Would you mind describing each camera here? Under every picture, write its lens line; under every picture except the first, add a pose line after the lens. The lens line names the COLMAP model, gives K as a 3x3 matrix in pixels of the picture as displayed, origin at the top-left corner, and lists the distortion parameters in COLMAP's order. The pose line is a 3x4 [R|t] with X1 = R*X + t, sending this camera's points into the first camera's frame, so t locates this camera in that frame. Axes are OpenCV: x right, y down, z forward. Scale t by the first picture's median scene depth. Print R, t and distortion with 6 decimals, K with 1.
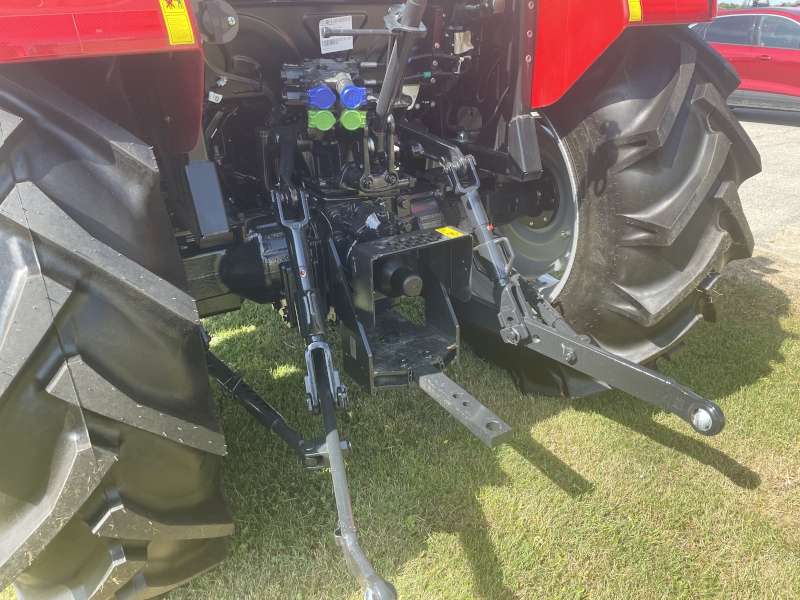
lens RADIAL K [[606.6, 0, 400.0], [0, 606.6, 300.0], [0, 0, 1]] dist [0.069237, -0.093035]
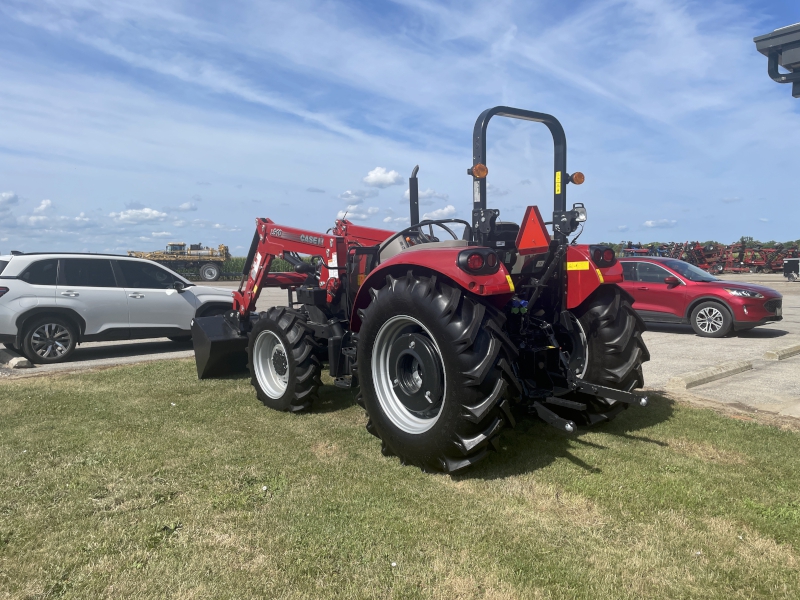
lens RADIAL K [[606.6, 0, 400.0], [0, 606.6, 300.0], [0, 0, 1]] dist [0.069237, -0.093035]
pose [[0.992794, -0.000020, 0.119832, -0.939459], [0.041327, 0.938707, -0.342231, 0.615135], [-0.112481, 0.344717, 0.931943, -1.645677]]
